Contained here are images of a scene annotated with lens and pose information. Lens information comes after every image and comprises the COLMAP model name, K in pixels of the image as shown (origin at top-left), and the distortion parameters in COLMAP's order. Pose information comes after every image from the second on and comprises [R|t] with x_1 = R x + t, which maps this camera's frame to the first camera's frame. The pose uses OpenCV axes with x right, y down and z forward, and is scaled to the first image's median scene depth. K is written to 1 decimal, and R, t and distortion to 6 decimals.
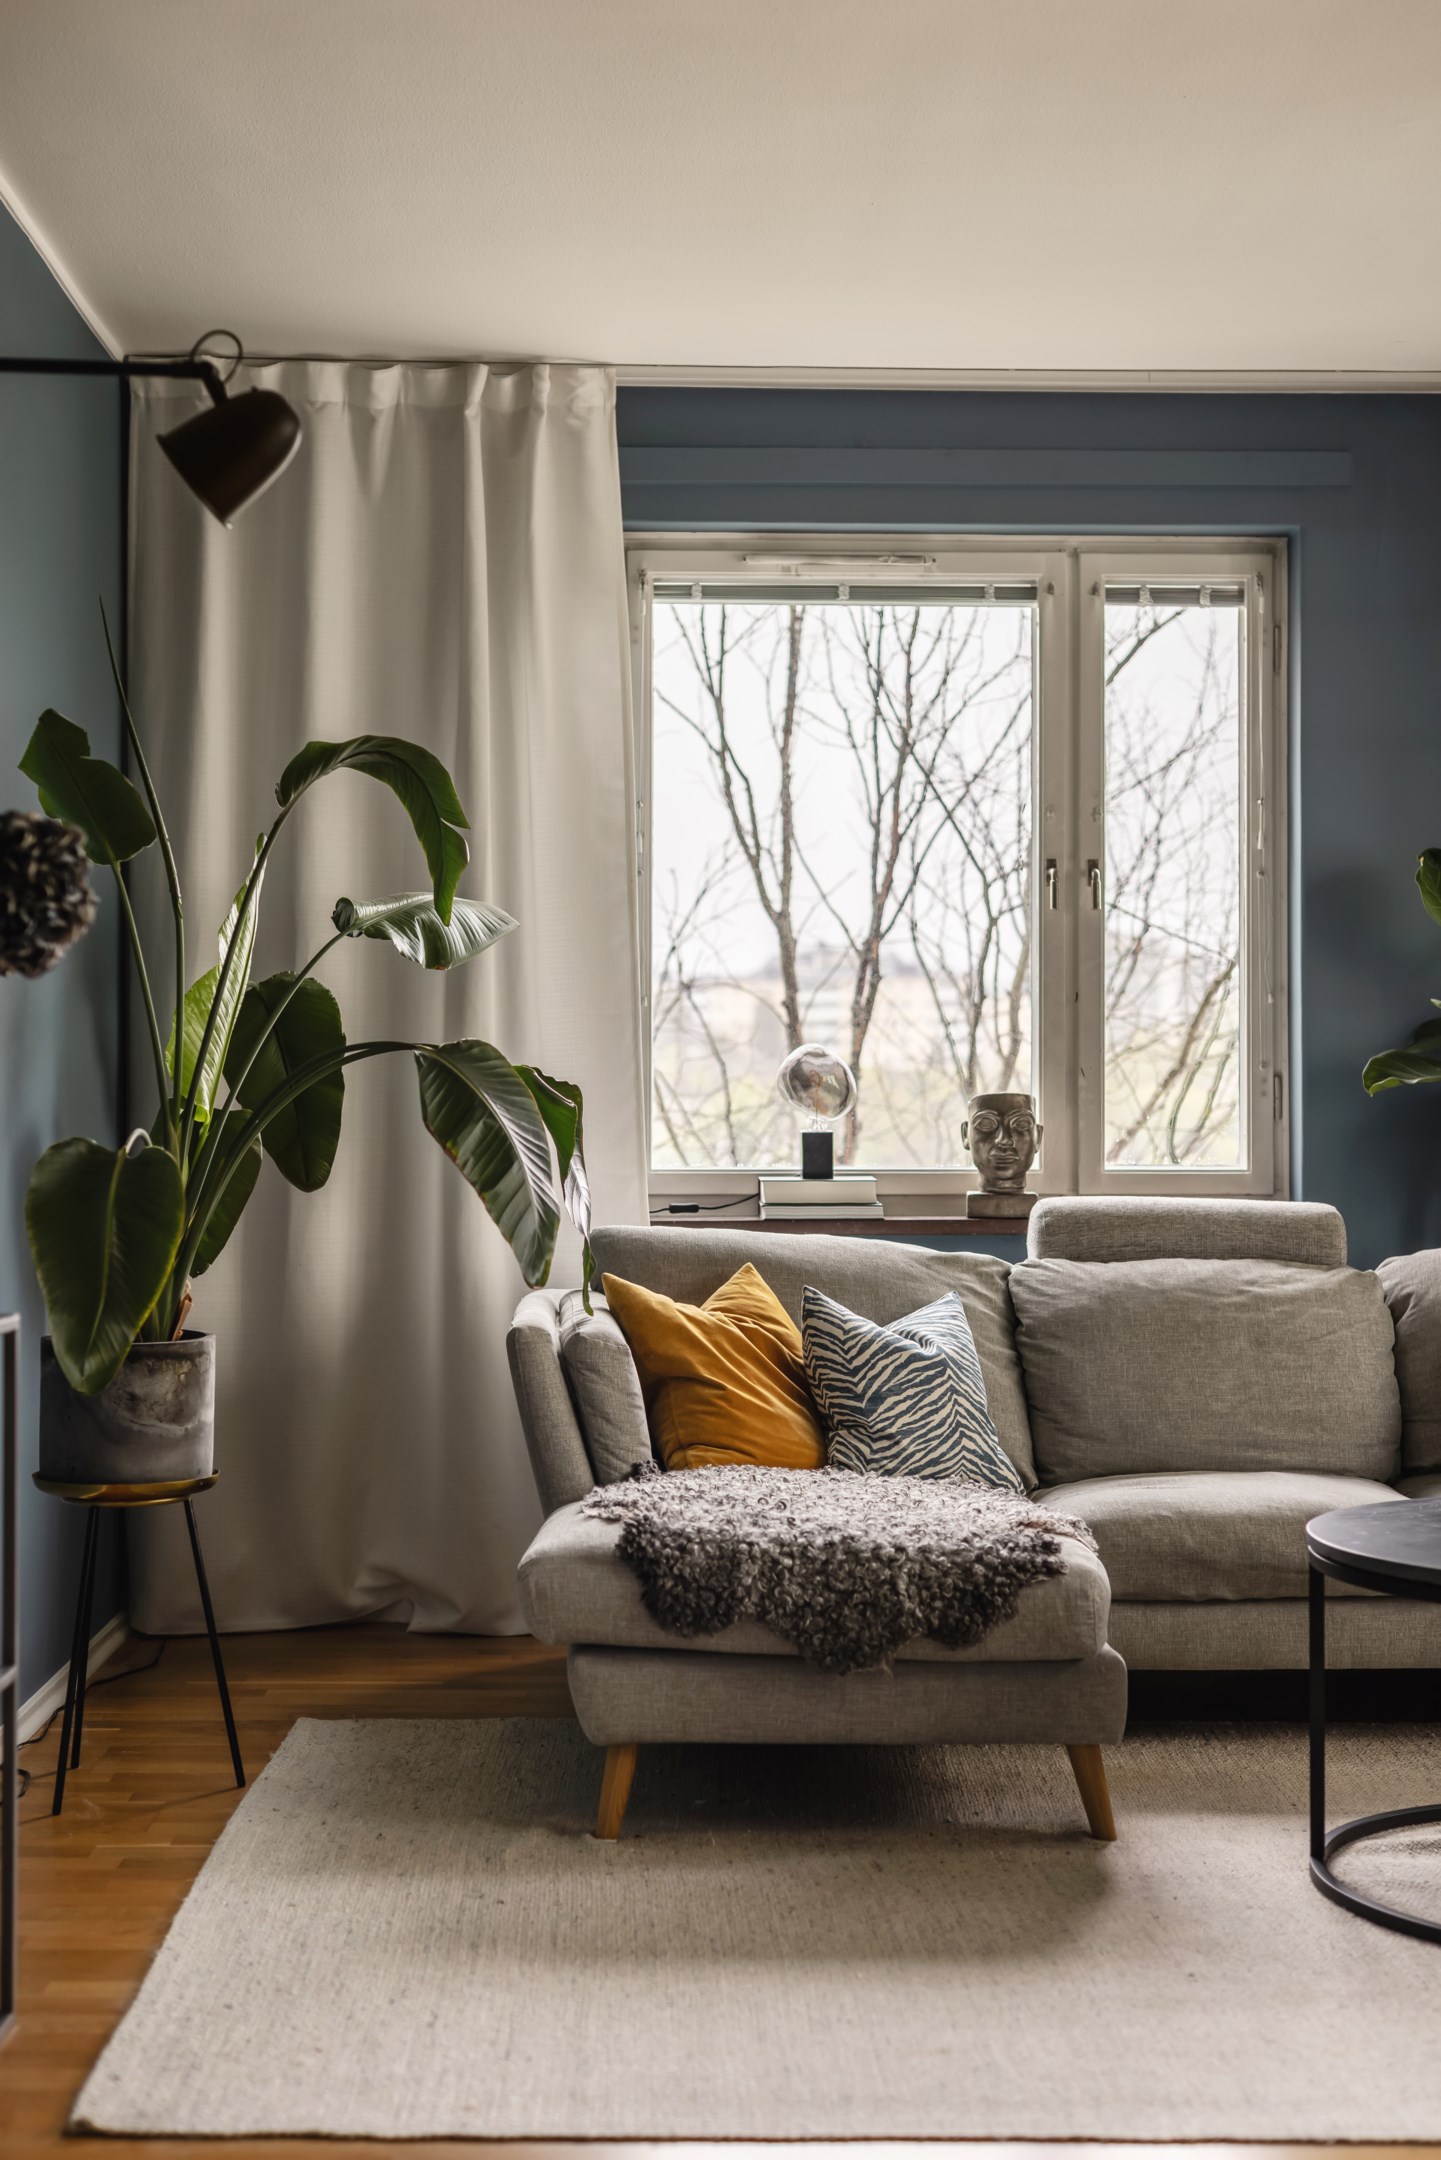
lens RADIAL K [[3044.1, 0, 724.3], [0, 3044.1, 1059.8], [0, 0, 1]] dist [0.005760, -0.013023]
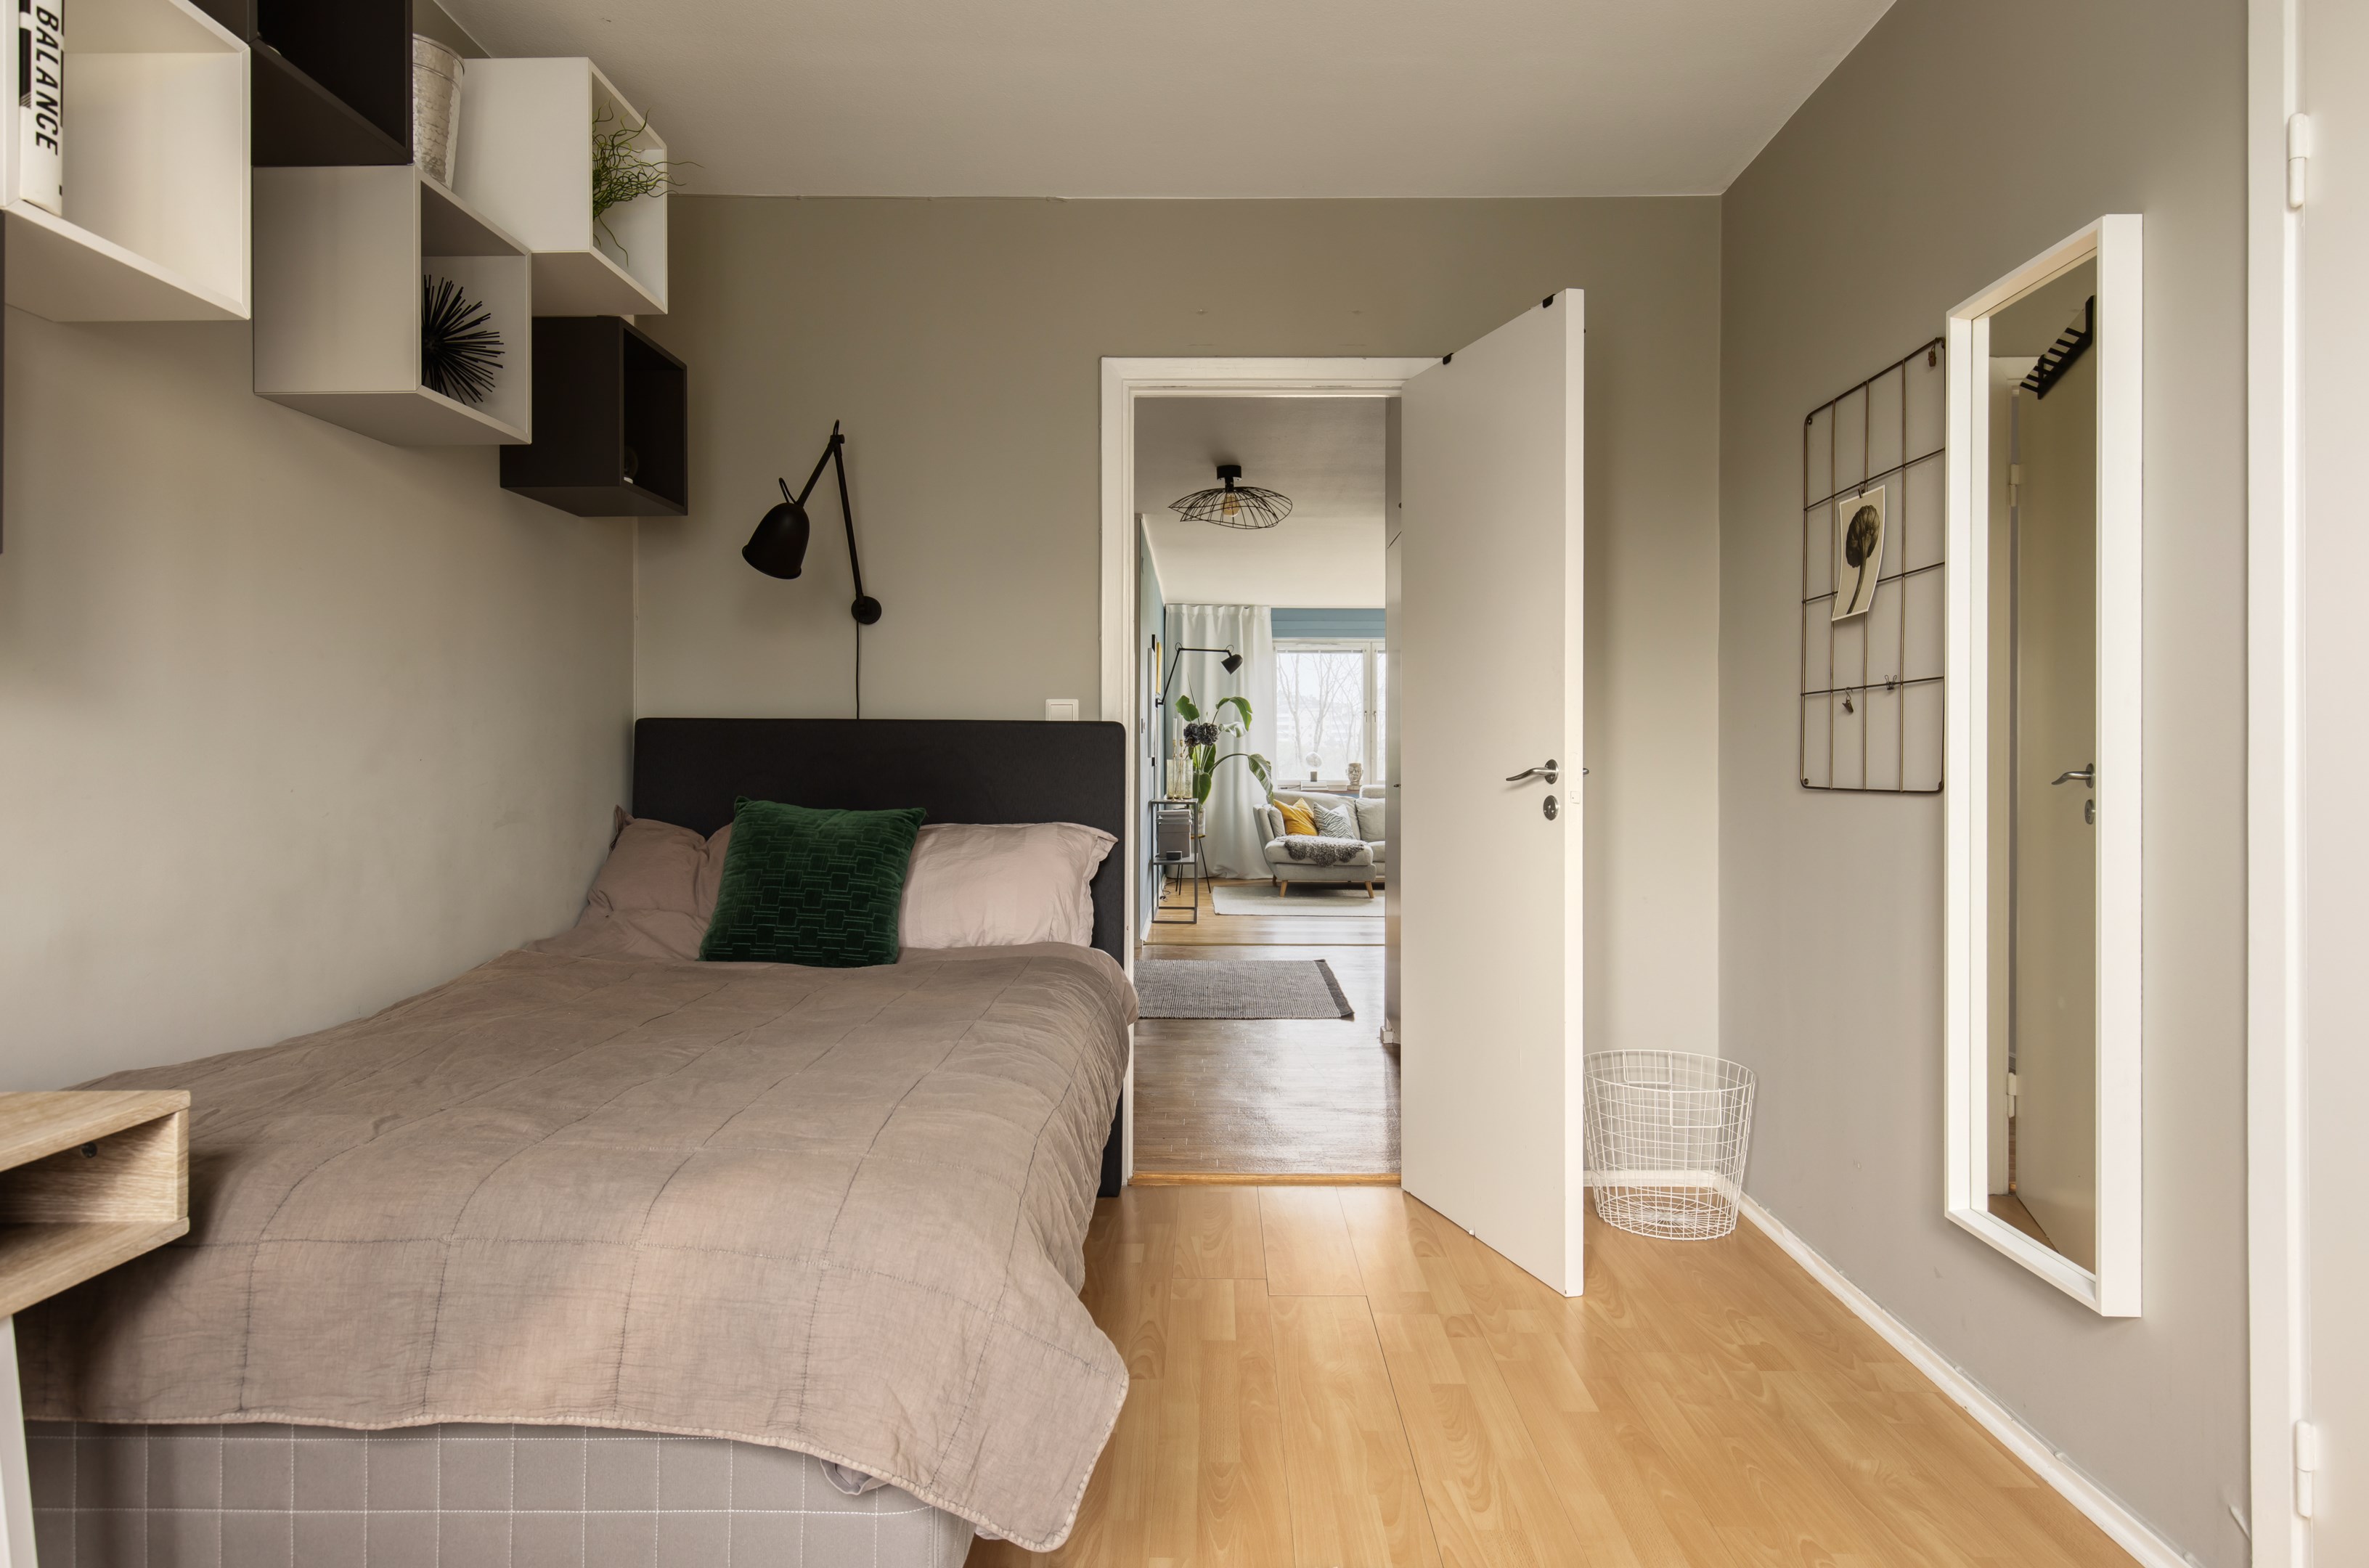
lens RADIAL K [[1391.5, 0, 1184.5], [0, 1391.5, 784.0], [0, 0, 1]] dist [0.024724, -0.000642]
pose [[0.999405, 0.000523, -0.034481, -0.106540], [0.000471, 0.999585, 0.028811, -0.020819], [0.034482, -0.028810, 0.998990, -1.277868]]
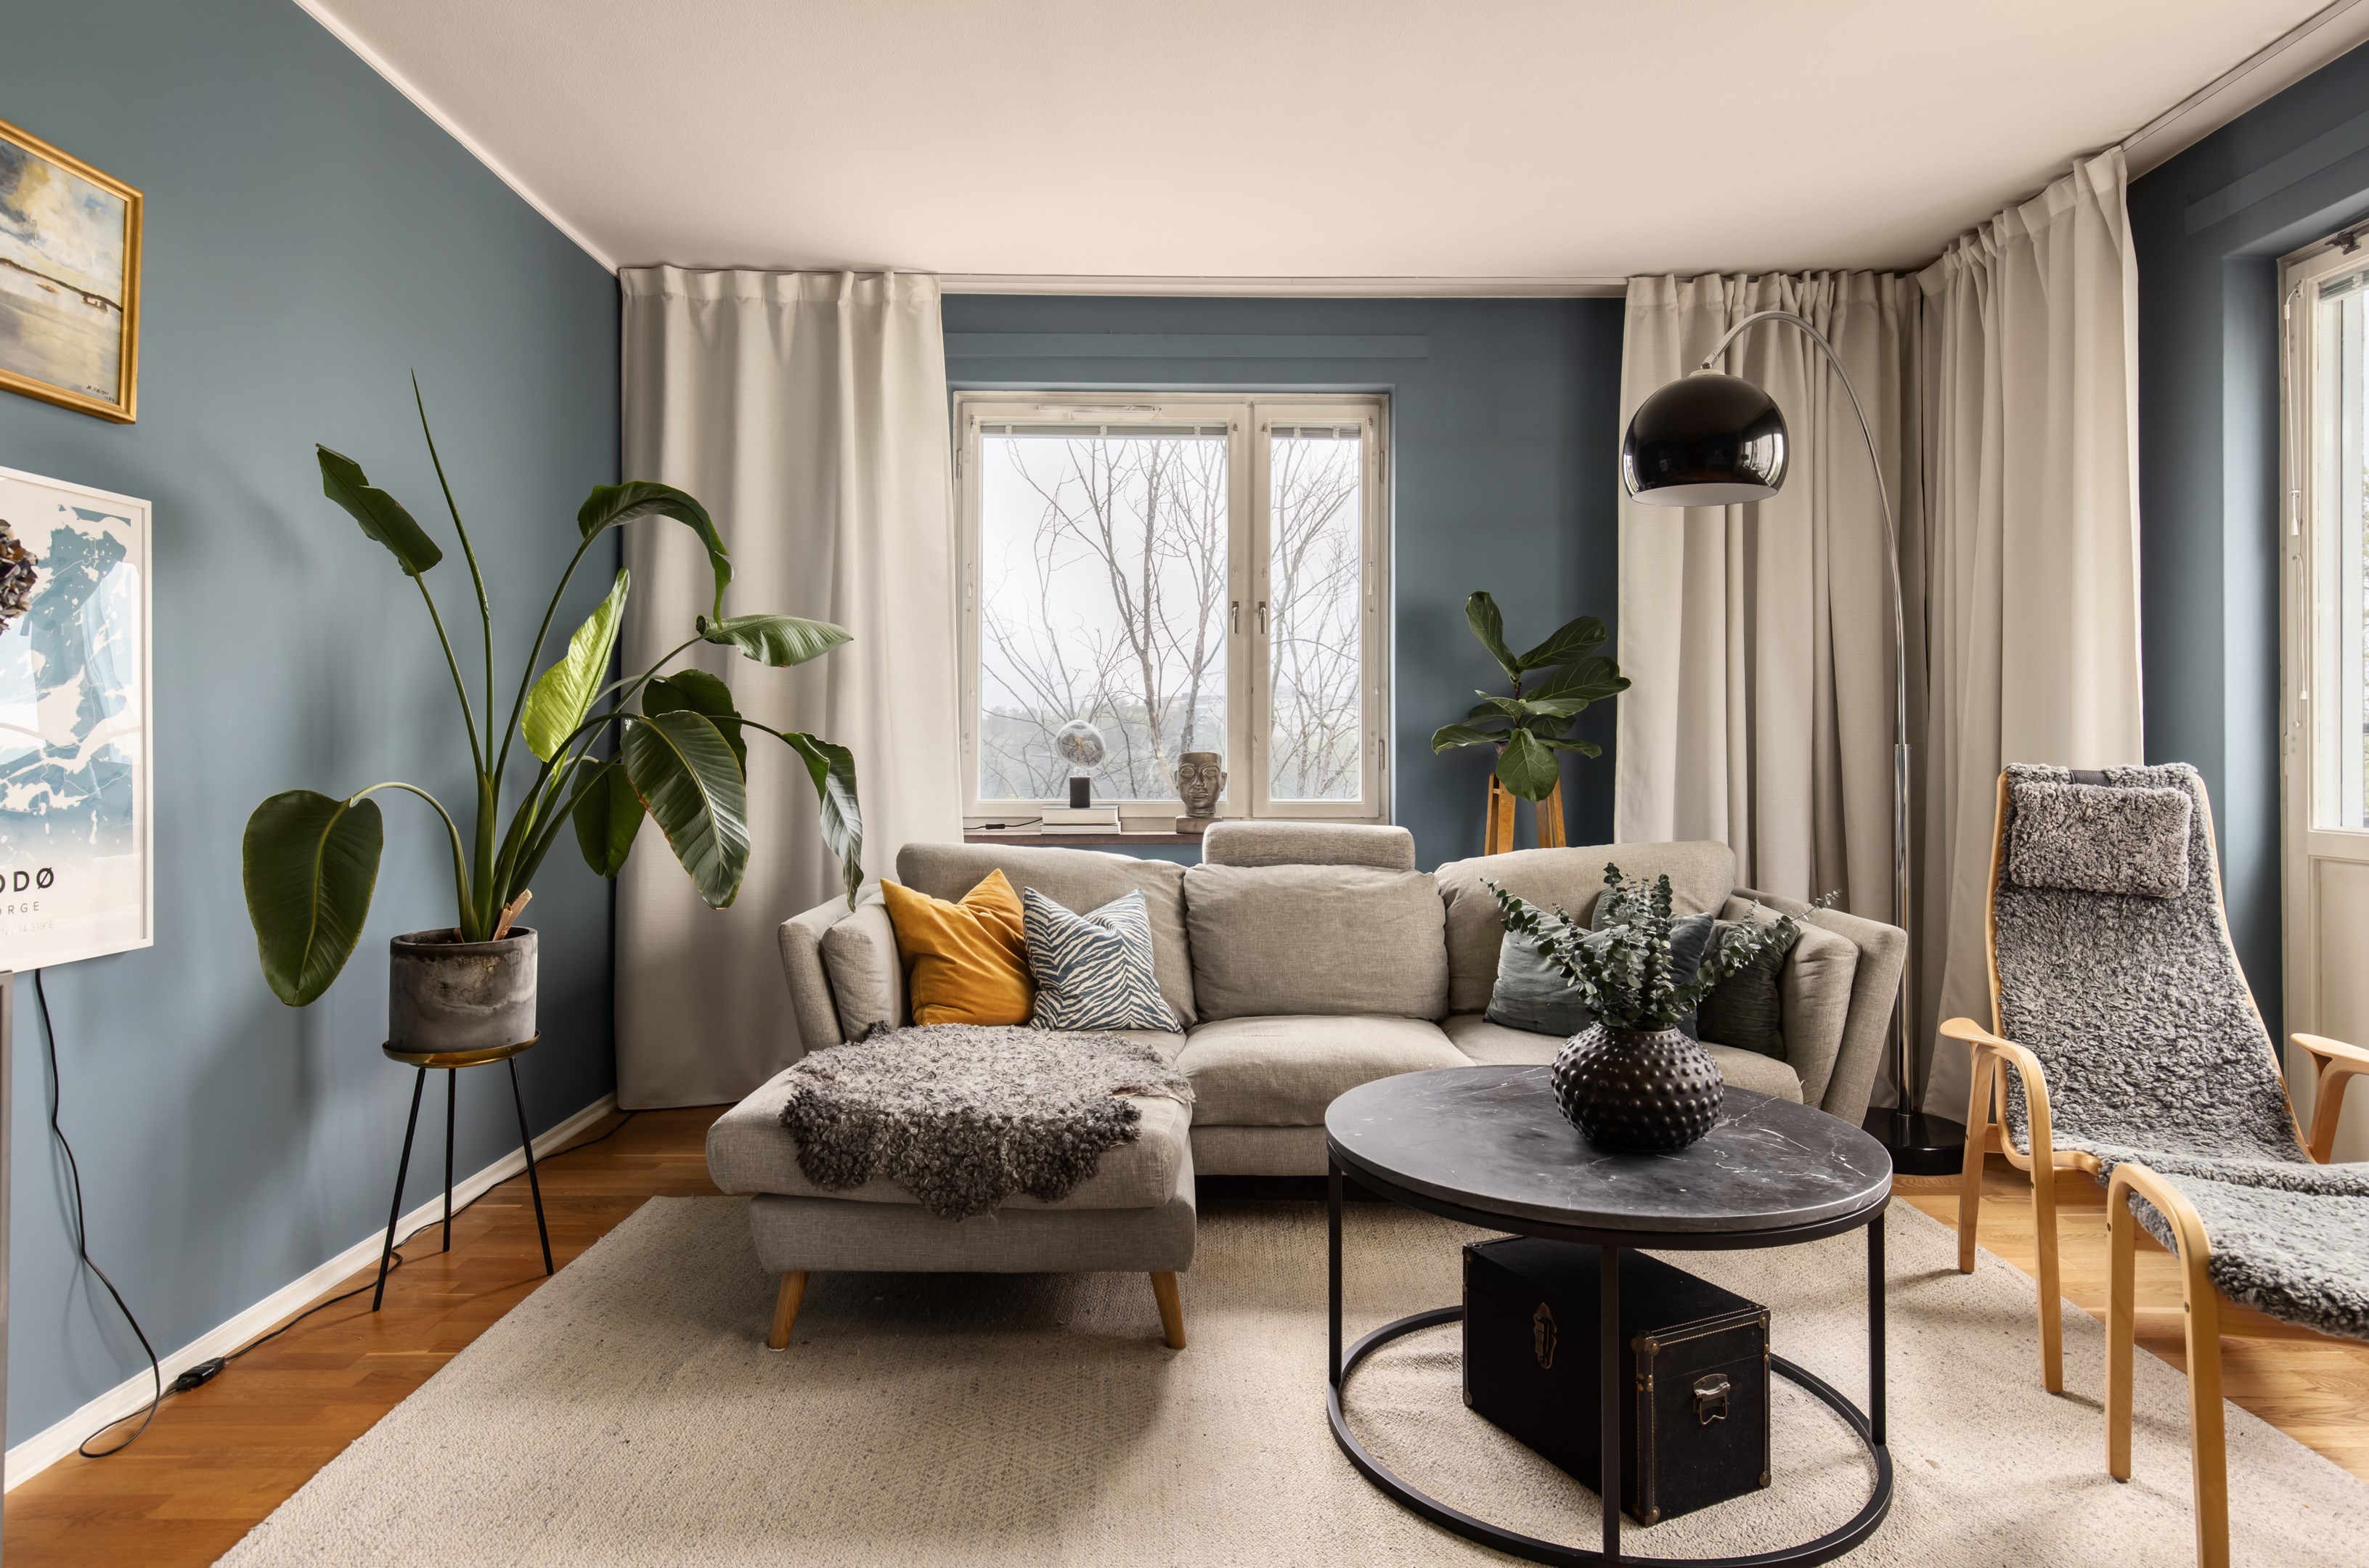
lens RADIAL K [[1372.8, 0, 1196.1], [0, 1372.8, 734.7], [0, 0, 1]] dist [0.010859, -0.002414]
pose [[0.999874, 0.001195, -0.015817, 0.117793], [-0.001190, 0.999999, 0.000315, 0.002302], [0.015817, -0.000296, 0.999875, 0.358260]]
